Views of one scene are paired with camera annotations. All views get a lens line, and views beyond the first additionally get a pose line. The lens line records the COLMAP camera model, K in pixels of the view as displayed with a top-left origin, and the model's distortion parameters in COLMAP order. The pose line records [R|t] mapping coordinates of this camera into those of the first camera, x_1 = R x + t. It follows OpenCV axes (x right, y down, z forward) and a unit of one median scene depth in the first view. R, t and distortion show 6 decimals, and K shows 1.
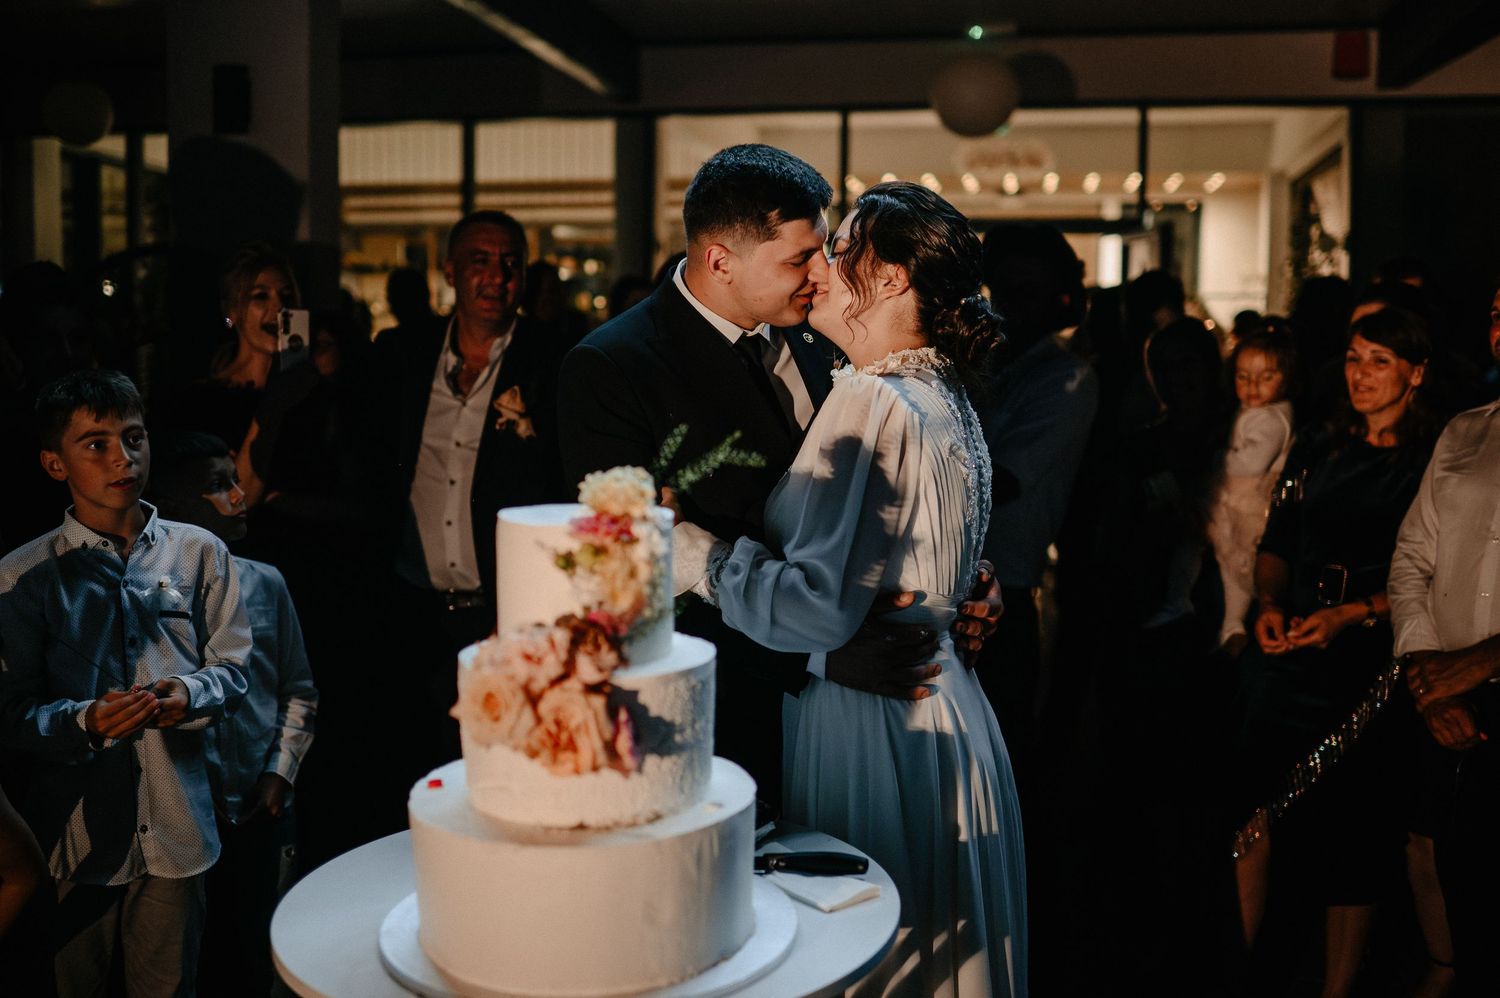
lens RADIAL K [[1500.3, 0, 750.0], [0, 1500.3, 499.0], [0, 0, 1]] dist [-0.091451, 0.036074]
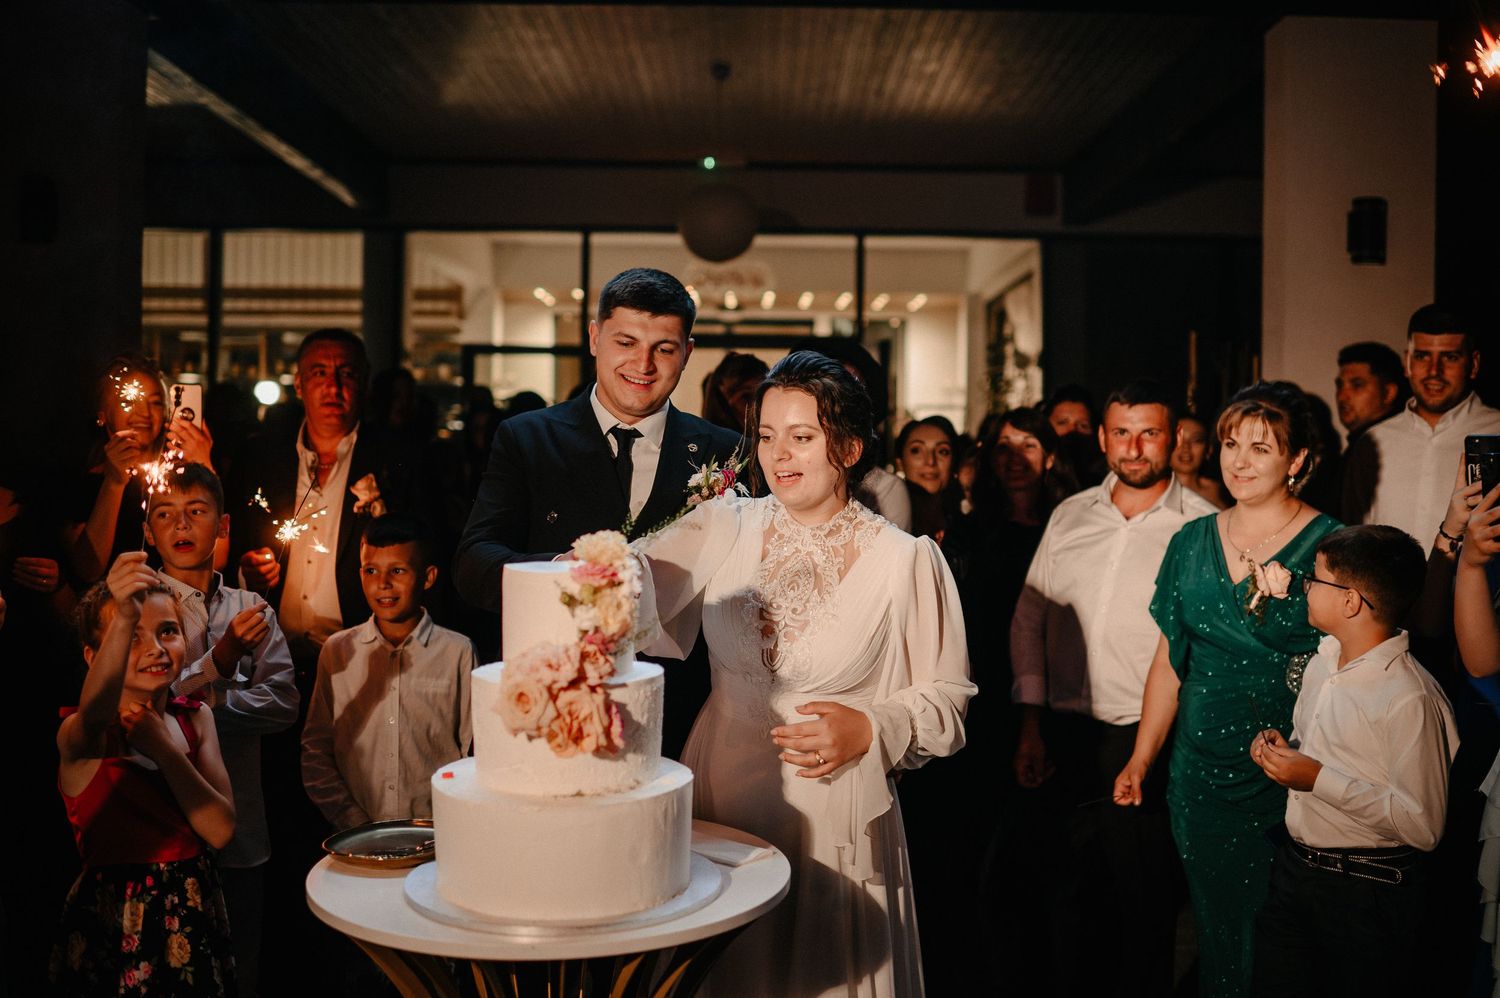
lens RADIAL K [[1500.3, 0, 750.0], [0, 1500.3, 499.0], [0, 0, 1]] dist [-0.091451, 0.036074]
pose [[0.980369, 0.001970, 0.197161, -0.214195], [0.012046, 0.997484, -0.069865, 0.045202], [-0.196803, 0.070868, 0.977879, -0.351992]]
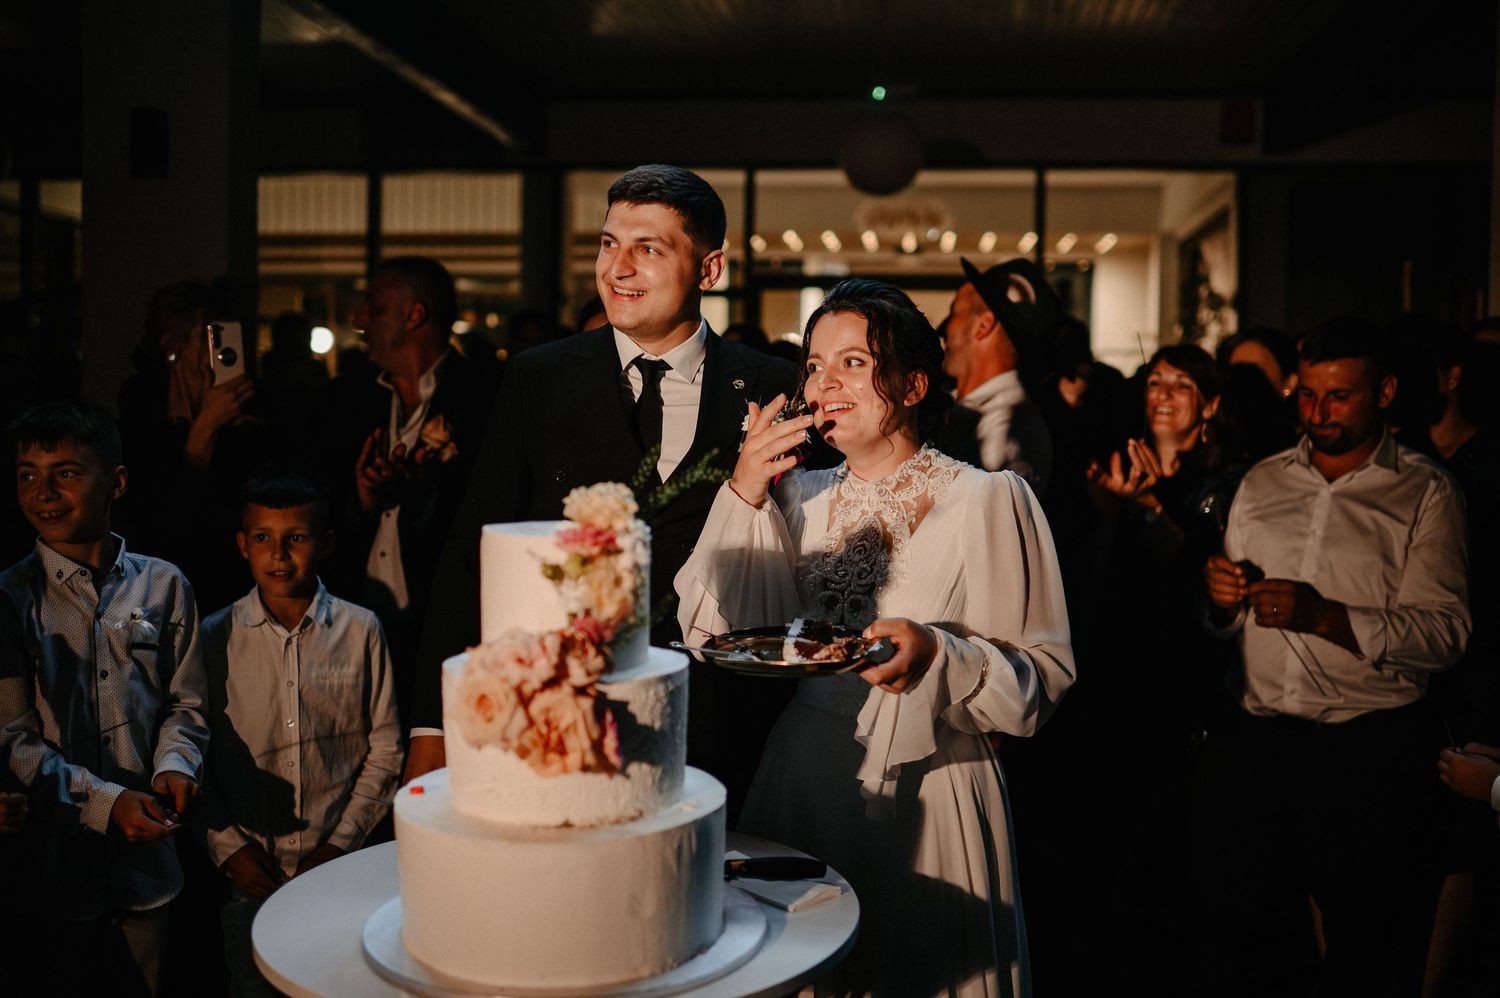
lens RADIAL K [[1500.3, 0, 750.0], [0, 1500.3, 499.0], [0, 0, 1]] dist [-0.091451, 0.036074]
pose [[0.997495, 0.002383, 0.070694, -0.055225], [0.000306, 0.999277, -0.038013, 0.028864], [-0.070733, 0.037939, 0.996773, -0.056727]]
